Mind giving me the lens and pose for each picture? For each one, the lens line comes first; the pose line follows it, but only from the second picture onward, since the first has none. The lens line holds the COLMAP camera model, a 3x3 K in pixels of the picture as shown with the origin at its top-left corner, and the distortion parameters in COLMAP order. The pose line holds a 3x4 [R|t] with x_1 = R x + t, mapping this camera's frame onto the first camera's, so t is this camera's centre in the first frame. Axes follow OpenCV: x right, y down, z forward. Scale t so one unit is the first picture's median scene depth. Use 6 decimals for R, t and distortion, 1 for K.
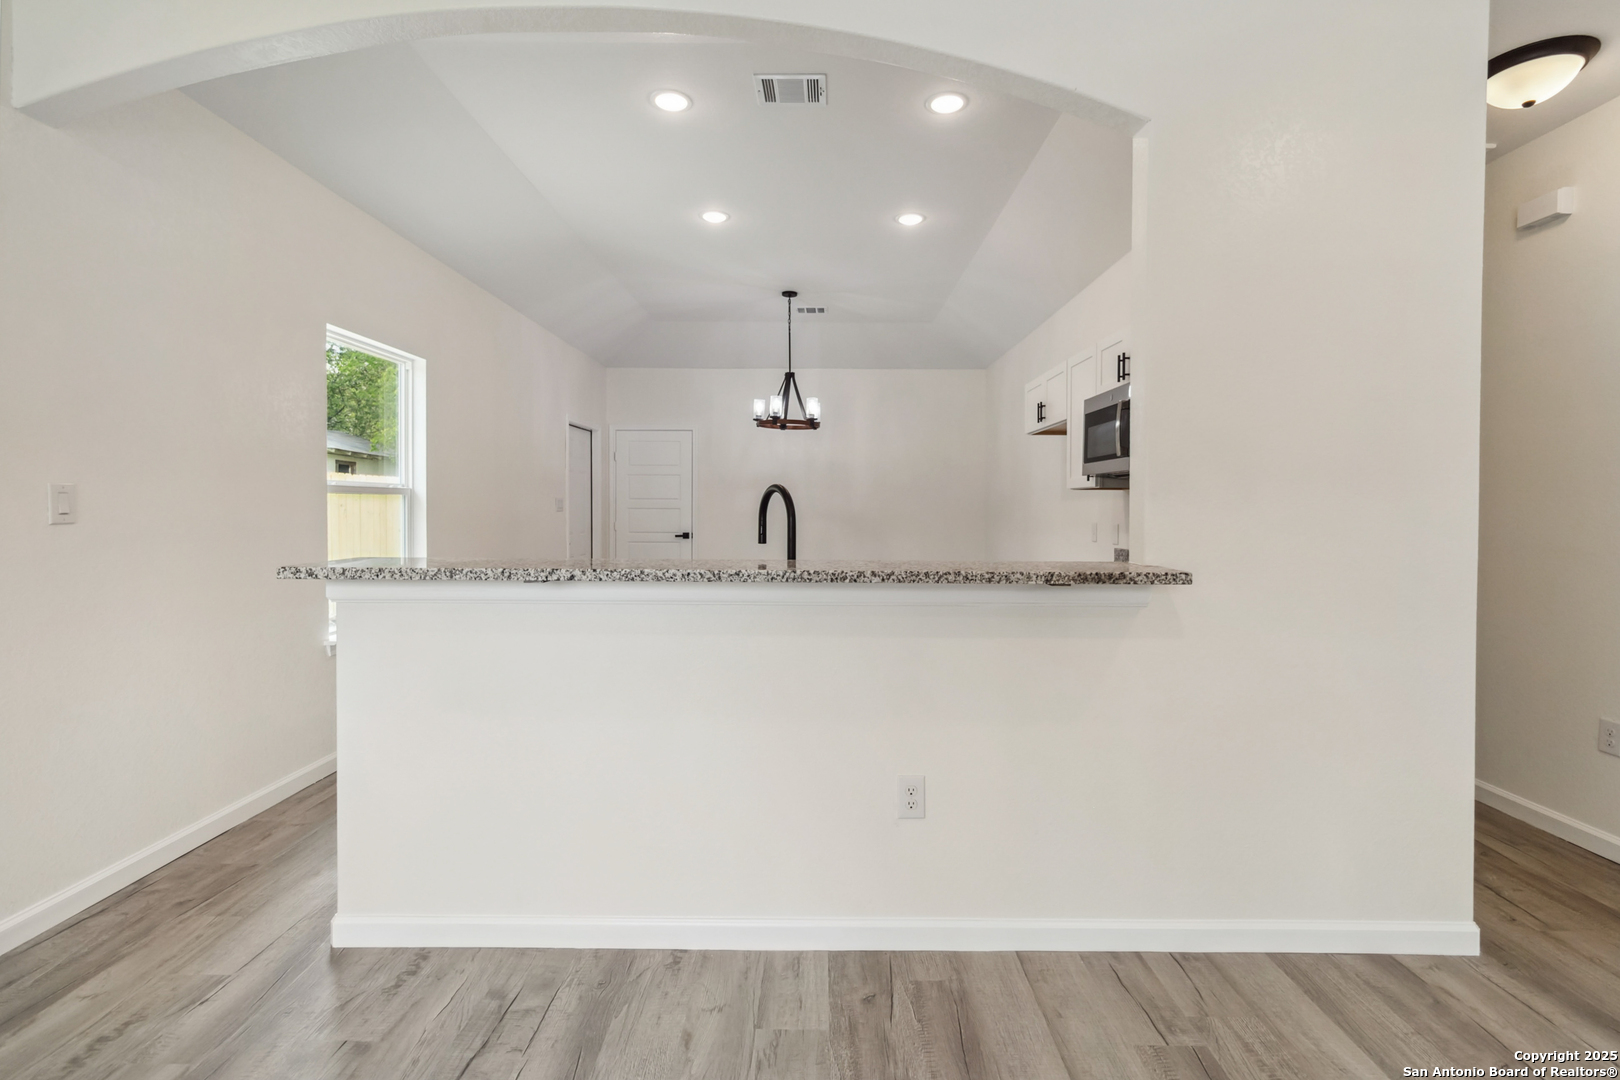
lens RADIAL K [[759.1, 0, 818.2], [0, 759.1, 514.9], [0, 0, 1]] dist [0.002664, 0.000705]
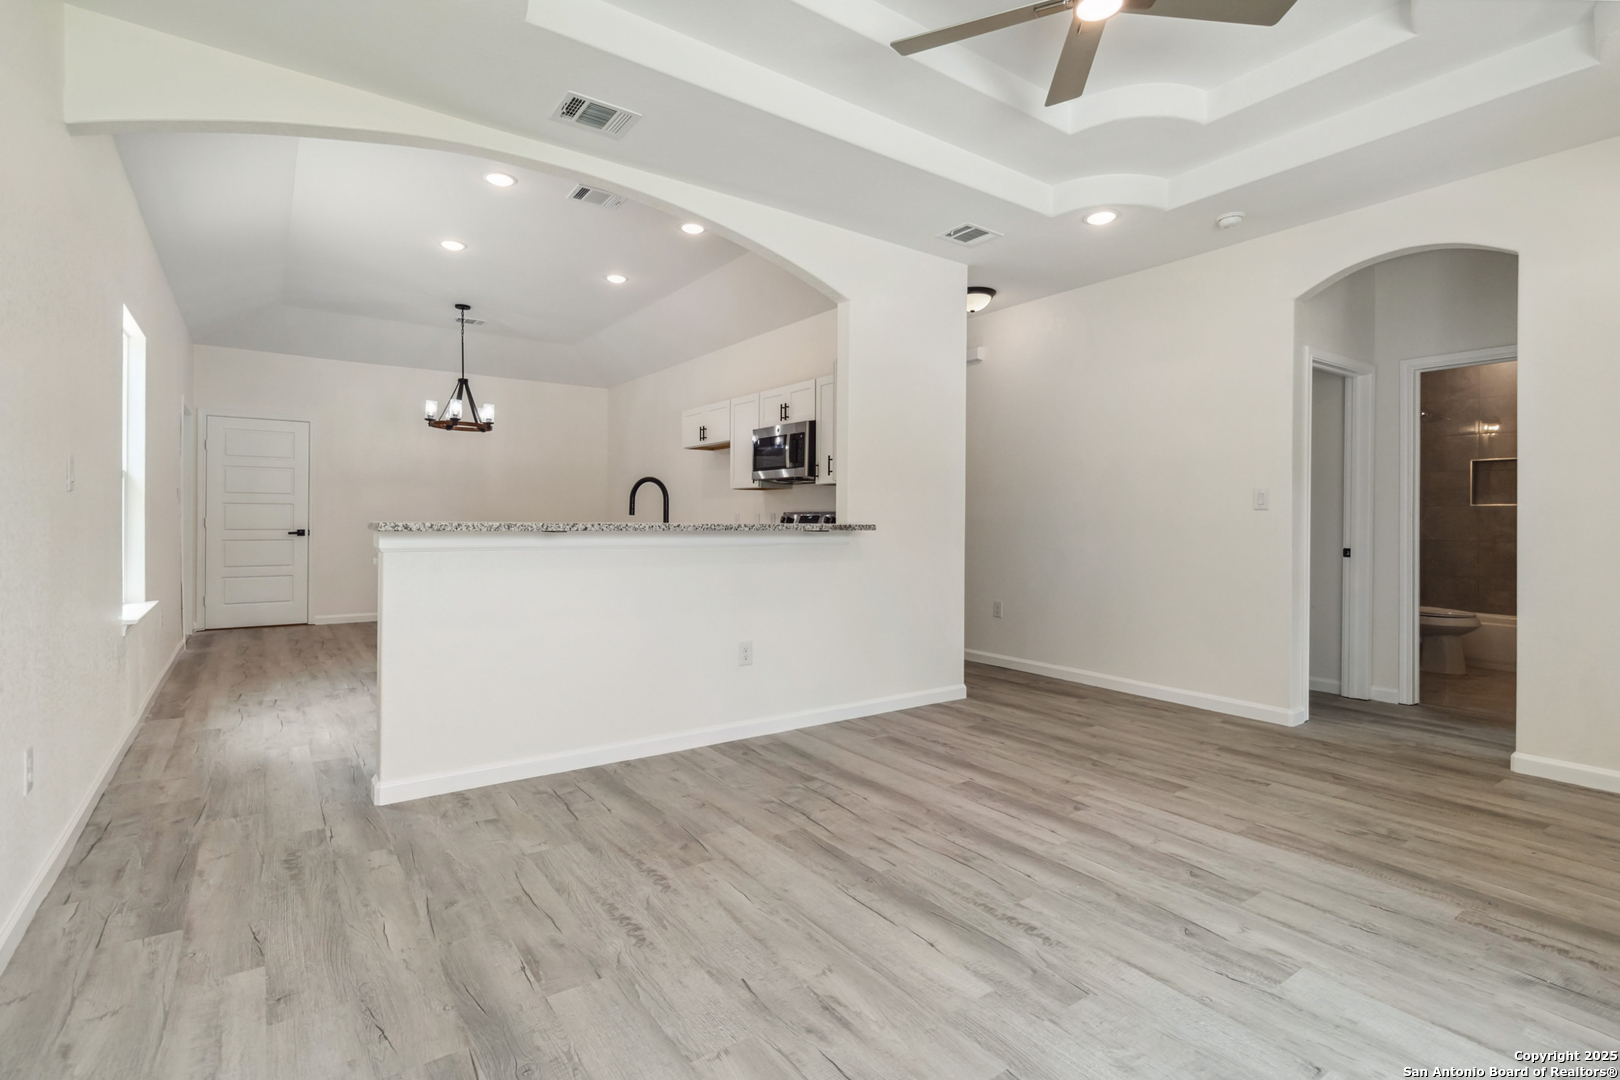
lens RADIAL K [[774.1, 0, 814.1], [0, 774.1, 519.8], [0, 0, 1]] dist [0.002526, 0.001650]
pose [[0.811207, 0.000732, 0.584759, -0.721344], [0.002720, 0.999984, -0.005025, 0.058065], [-0.584753, 0.005667, 0.811192, -0.513113]]
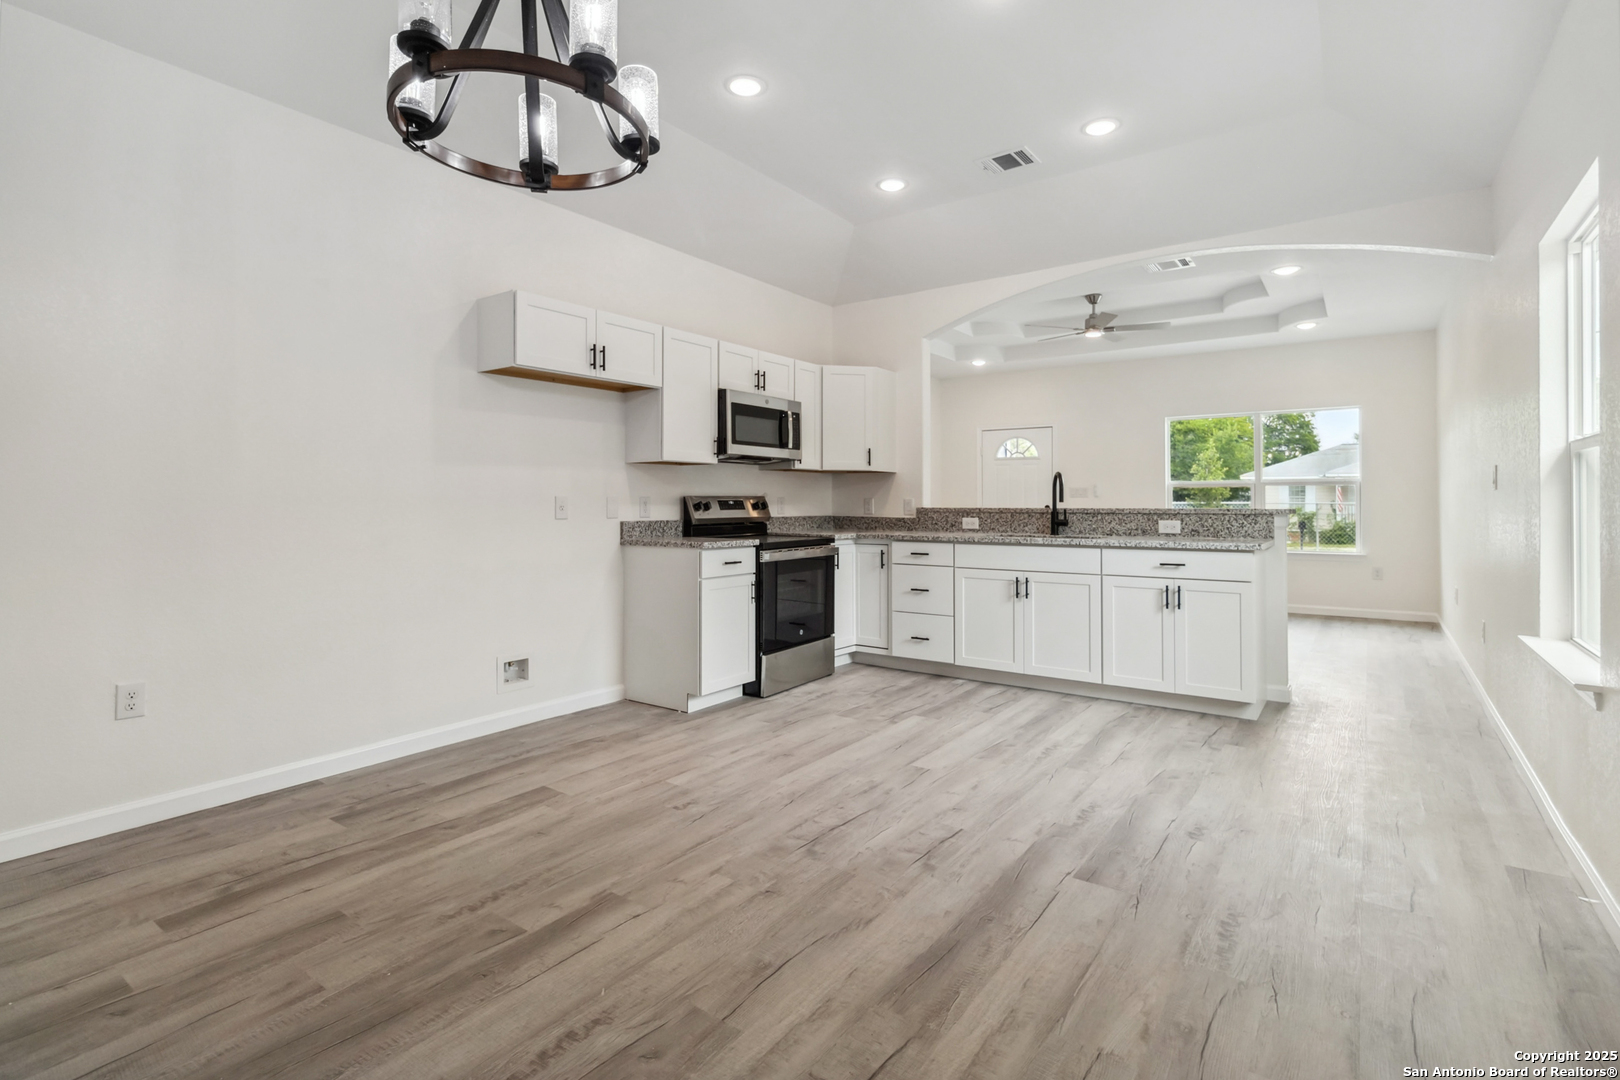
lens RADIAL K [[768.4, 0, 816.3], [0, 768.4, 492.4], [0, 0, 1]] dist [0.001175, 0.000245]
pose [[-0.813811, 0.003056, 0.581122, -0.706834], [0.002644, 0.999995, -0.001556, 0.016505], [-0.581124, 0.000270, -0.813815, 2.980353]]
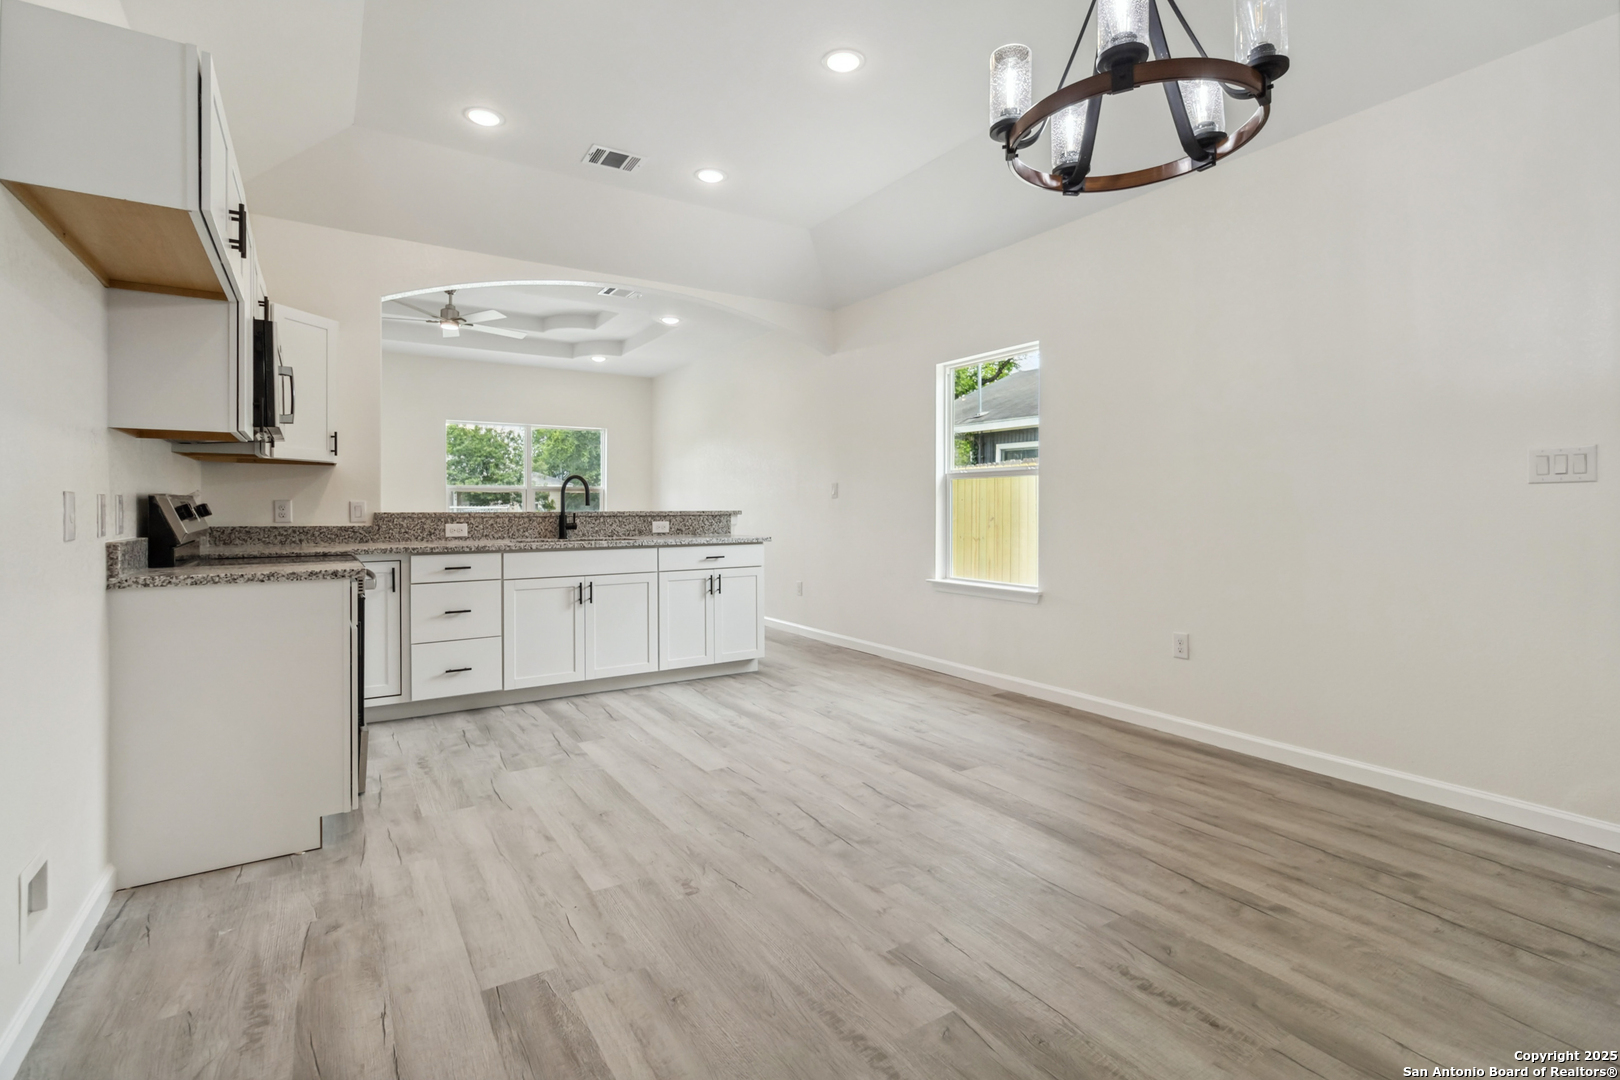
lens RADIAL K [[766.4, 0, 818.4], [0, 766.4, 504.7], [0, 0, 1]] dist [0.001776, 0.000585]
pose [[-0.836290, -0.004791, -0.548267, 0.500445], [-0.009019, 0.999947, 0.005019, 0.022294], [0.548213, 0.009142, -0.836289, 3.000264]]
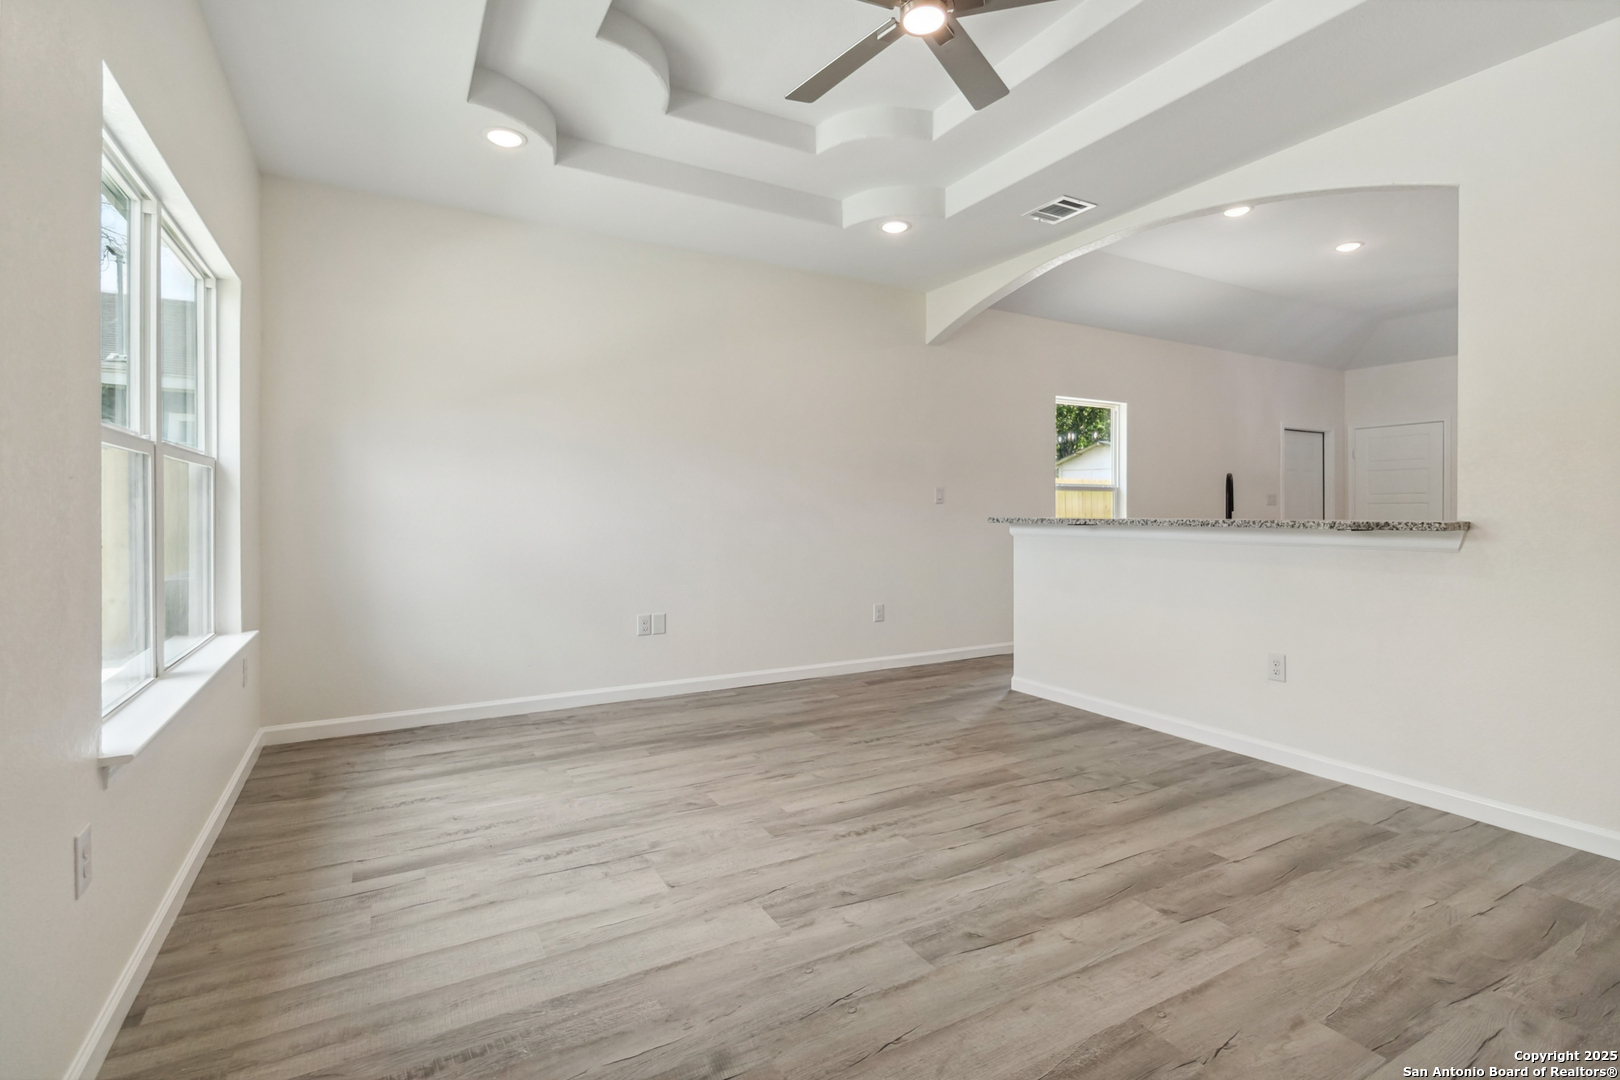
lens RADIAL K [[759.1, 0, 818.2], [0, 759.1, 514.9], [0, 0, 1]] dist [0.002664, 0.000705]
pose [[0.499668, -0.001537, -0.866215, 0.897706], [-0.007402, 0.999954, -0.006044, 0.063141], [0.866185, 0.009431, 0.499634, -0.545923]]
